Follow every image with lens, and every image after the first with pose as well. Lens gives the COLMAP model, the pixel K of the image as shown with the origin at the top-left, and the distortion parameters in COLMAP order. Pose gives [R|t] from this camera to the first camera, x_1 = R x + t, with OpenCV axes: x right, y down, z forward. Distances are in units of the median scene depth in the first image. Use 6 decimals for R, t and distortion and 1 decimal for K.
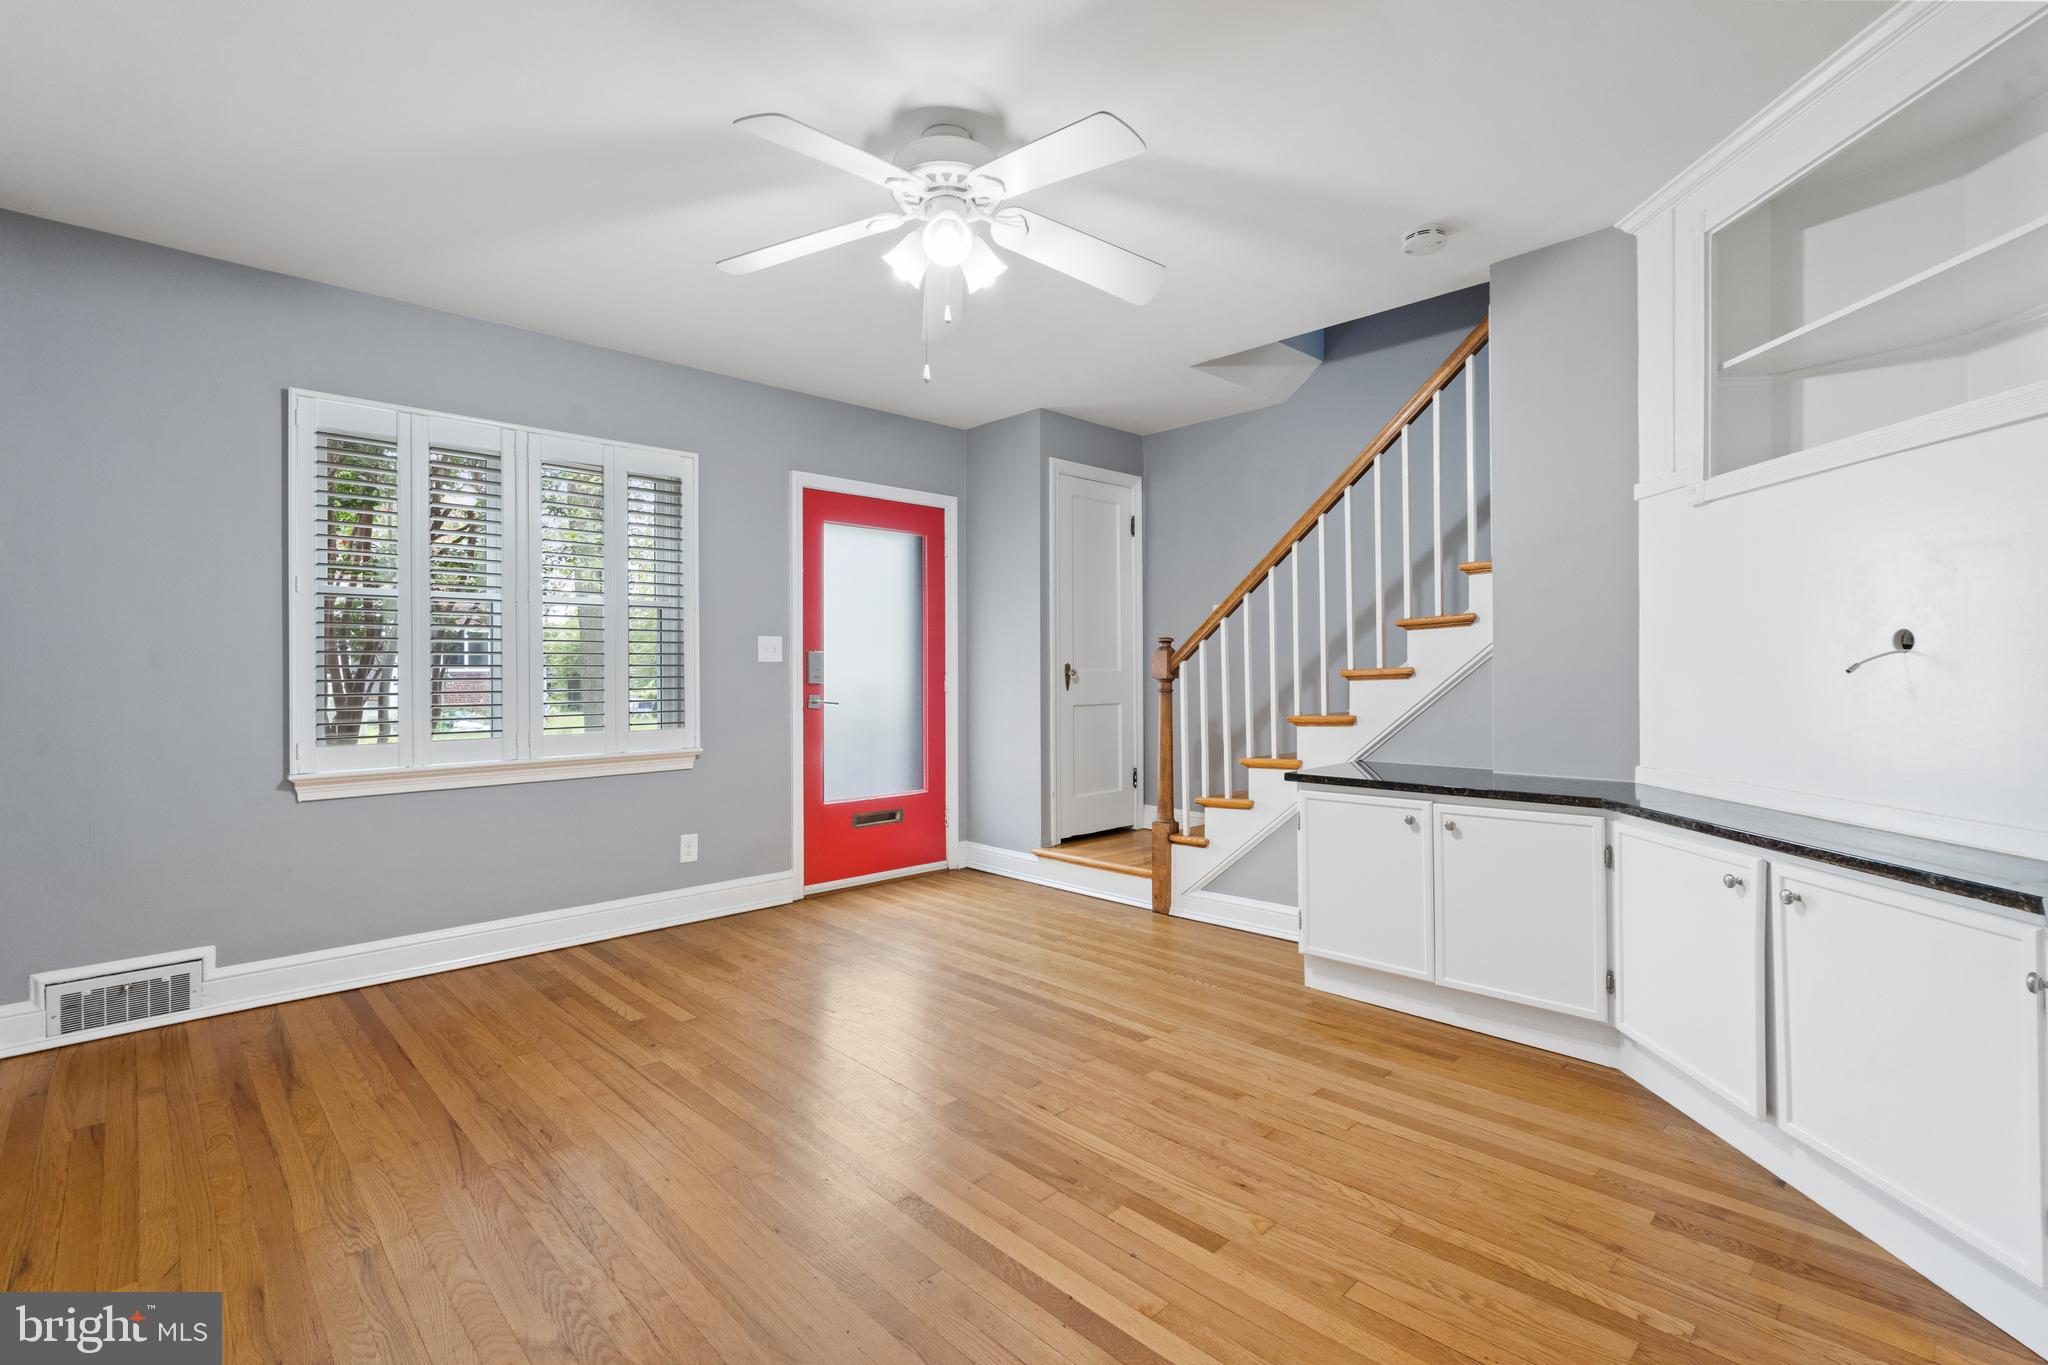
lens RADIAL K [[938.4, 0, 1028.6], [0, 938.4, 676.6], [0, 0, 1]] dist [-0.004162, -0.000186]
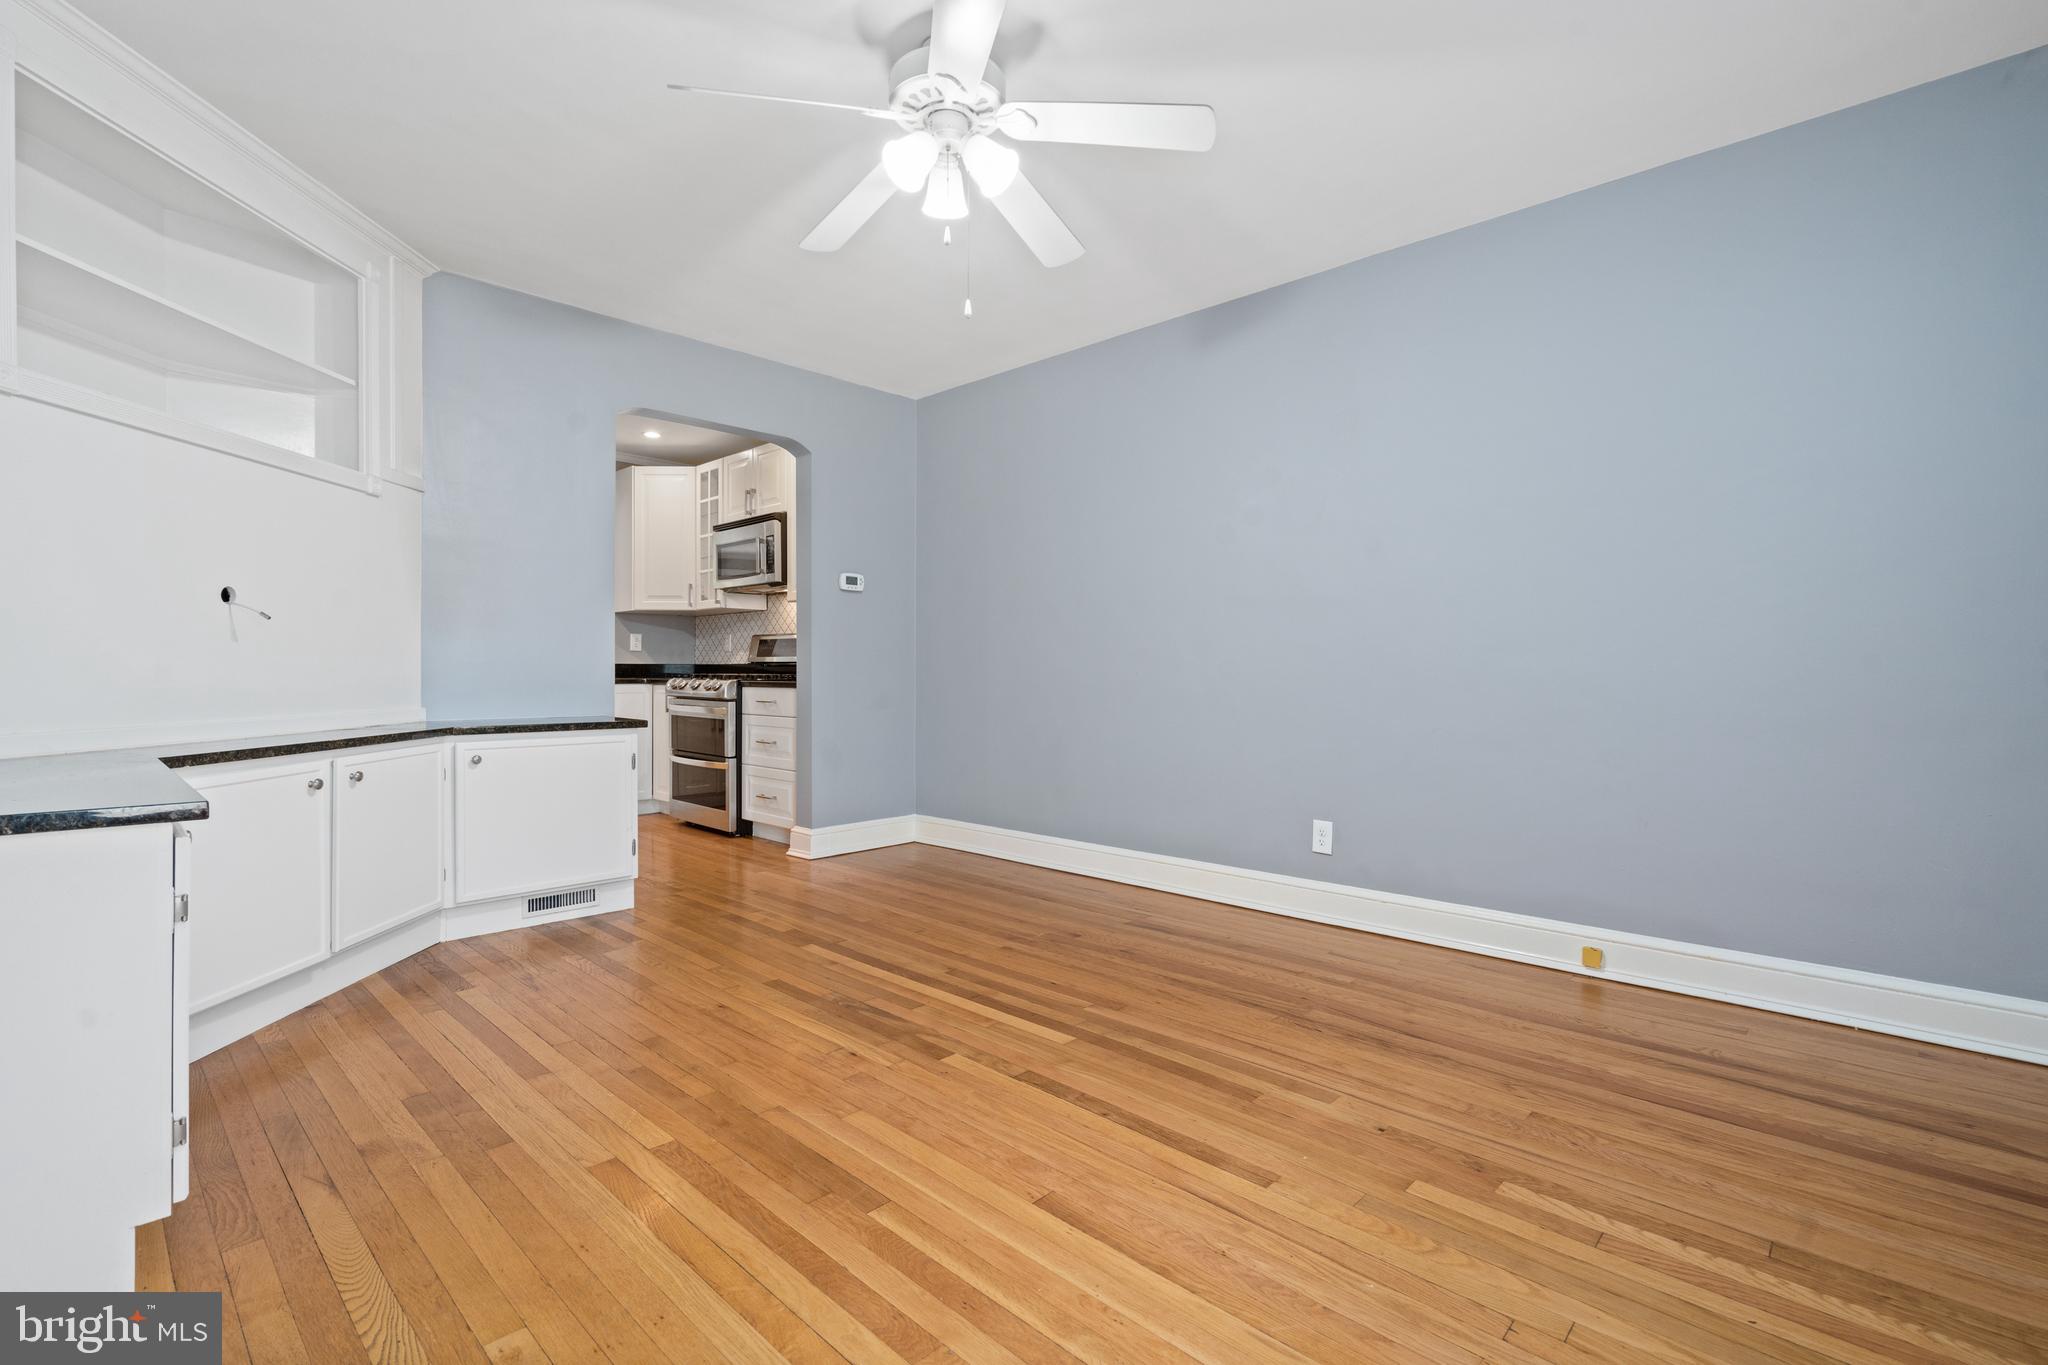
lens RADIAL K [[938.4, 0, 1017.8], [0, 938.4, 677.8], [0, 0, 1]] dist [-0.004162, -0.000186]
pose [[-0.999428, 0.000964, -0.033811, -0.128350], [0.000658, 0.999959, 0.009060, 0.058487], [0.033818, 0.009032, -0.999387, 2.041625]]
